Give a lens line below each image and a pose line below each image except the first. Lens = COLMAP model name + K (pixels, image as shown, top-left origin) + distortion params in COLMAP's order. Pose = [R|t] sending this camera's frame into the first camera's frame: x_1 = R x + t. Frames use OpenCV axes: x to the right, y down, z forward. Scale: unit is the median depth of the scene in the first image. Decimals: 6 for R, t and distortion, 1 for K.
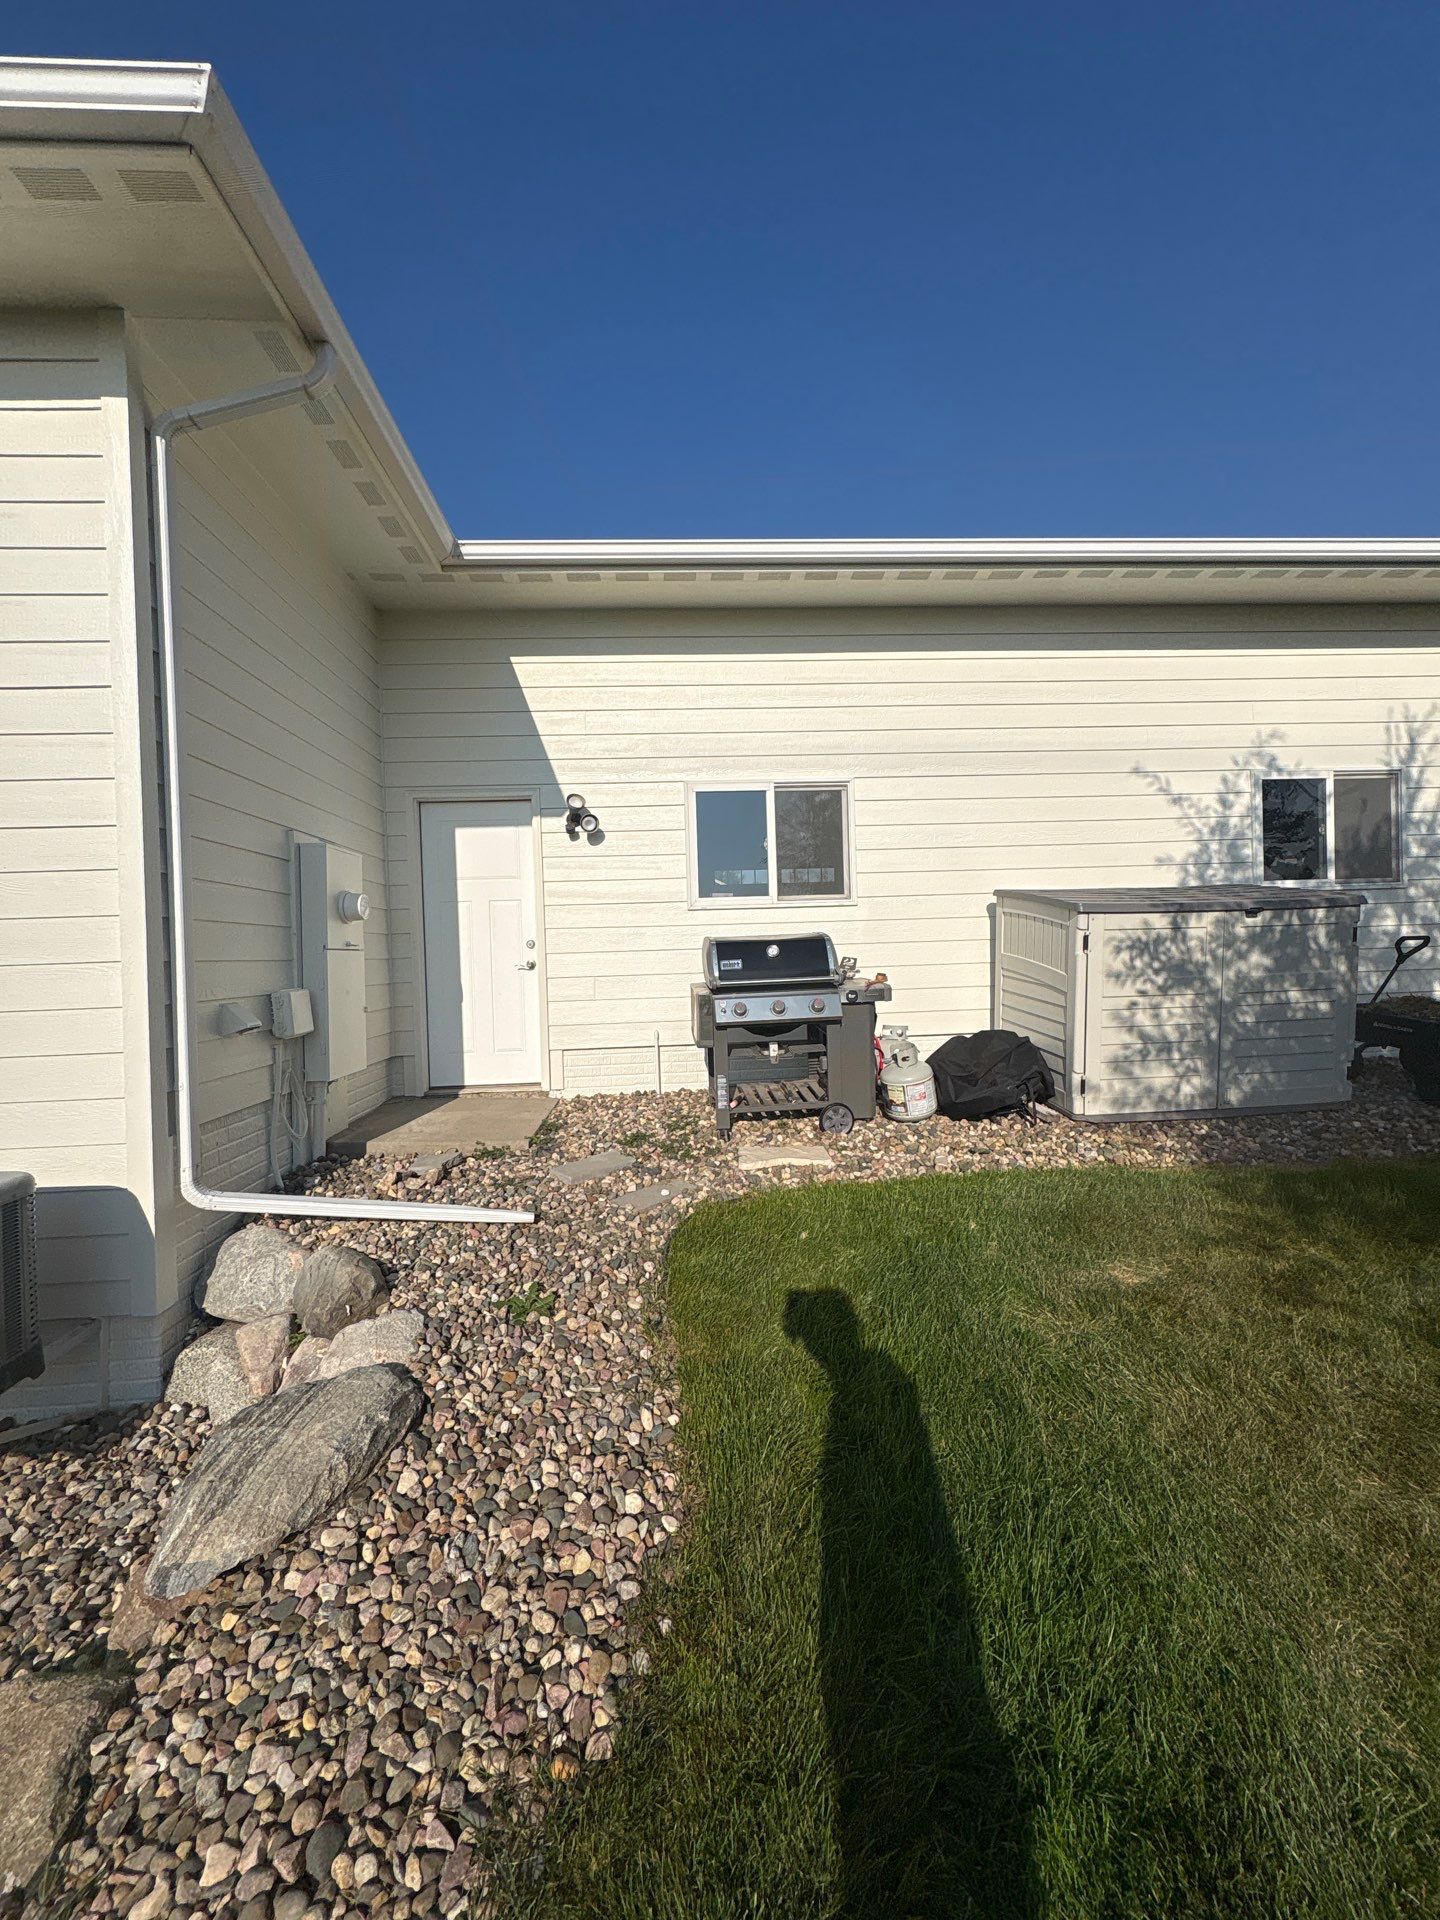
lens RADIAL K [[756.5, 0, 712.7], [0, 756.5, 956.3], [0, 0, 1]] dist [-0.000795, 0.000428]
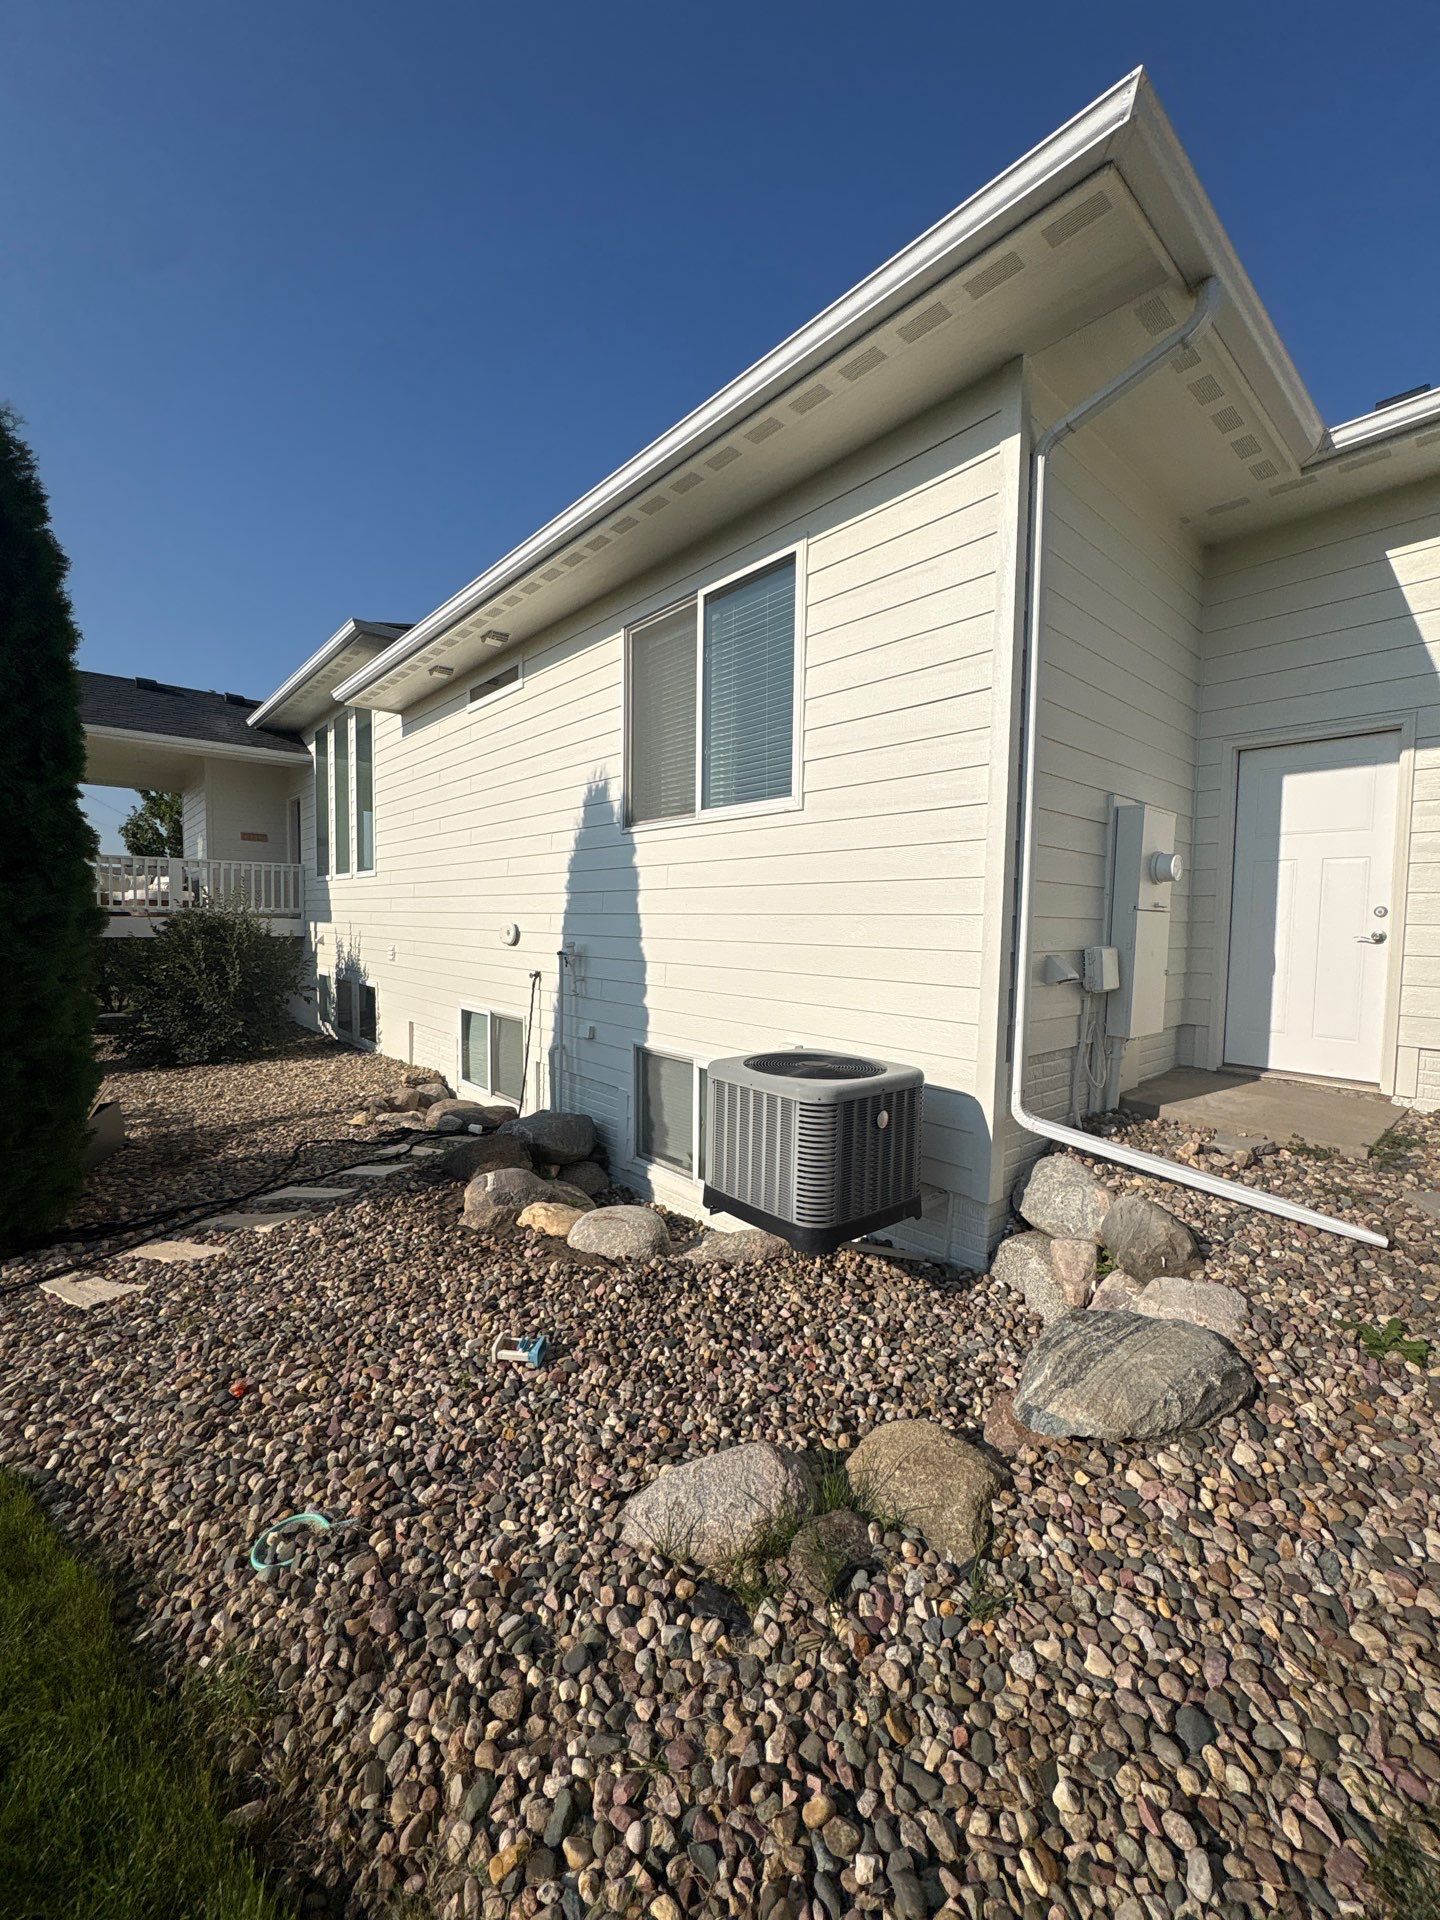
lens RADIAL K [[756.5, 0, 712.7], [0, 756.5, 956.3], [0, 0, 1]] dist [-0.000795, 0.000428]
pose [[0.619222, 0.081165, -0.781010, -0.086970], [-0.040144, 0.996615, 0.071744, 0.003934], [0.784189, -0.013073, 0.620384, -0.106900]]
